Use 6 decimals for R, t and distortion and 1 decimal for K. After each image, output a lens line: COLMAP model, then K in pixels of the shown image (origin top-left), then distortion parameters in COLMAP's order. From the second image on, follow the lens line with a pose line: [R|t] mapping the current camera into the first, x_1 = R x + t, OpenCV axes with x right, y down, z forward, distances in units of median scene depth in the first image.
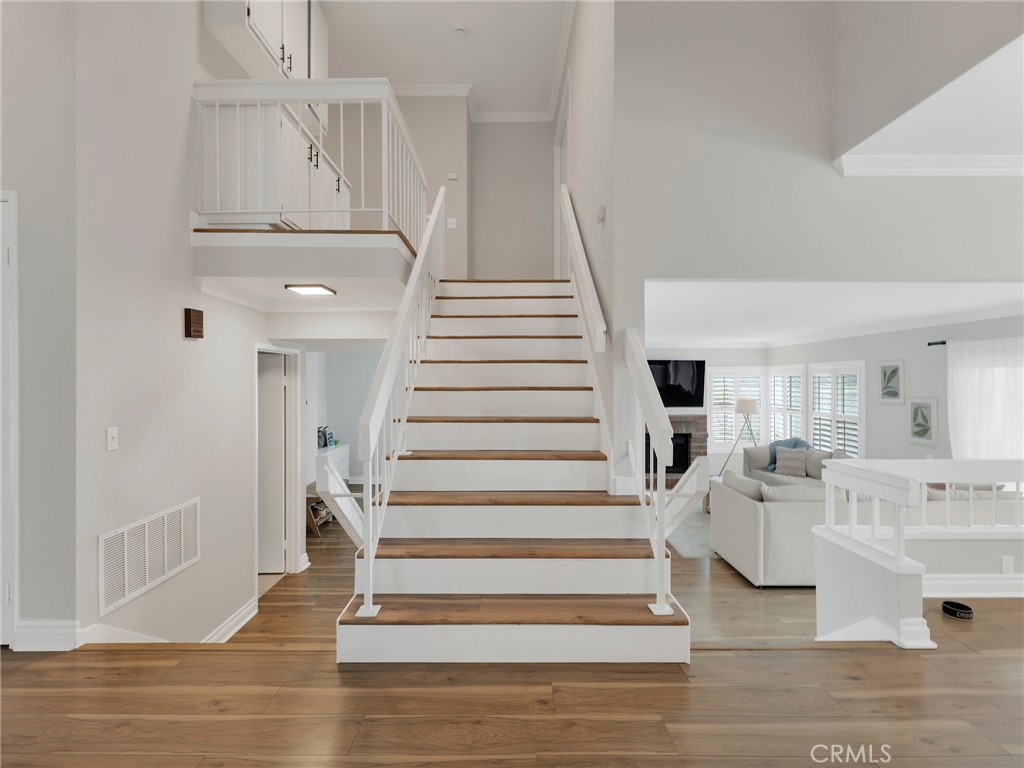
lens RADIAL K [[454.2, 0, 511.3], [0, 454.2, 384.8], [0, 0, 1]] dist [0.002374, -0.000112]
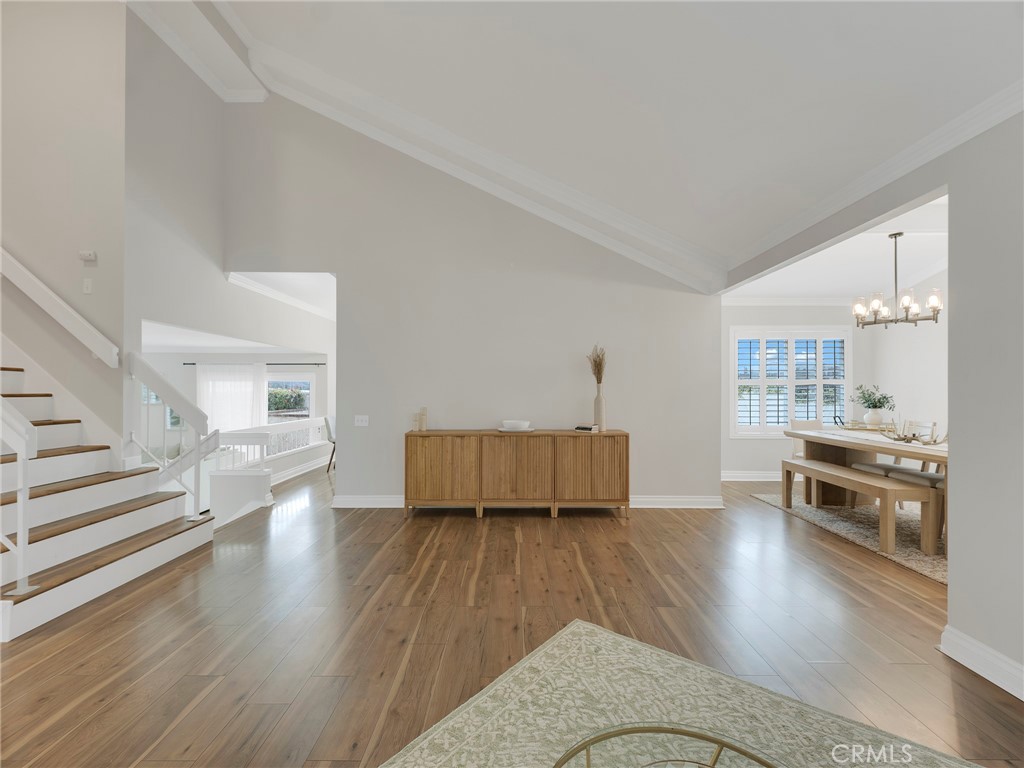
lens RADIAL K [[454.2, 0, 510.9], [0, 454.2, 385.4], [0, 0, 1]] dist [0.002374, -0.000112]
pose [[-0.000598, 0.014158, 0.999900, -1.225879], [-0.009269, 0.999857, -0.014163, -0.012552], [-0.999957, -0.009277, -0.000467, -0.188750]]
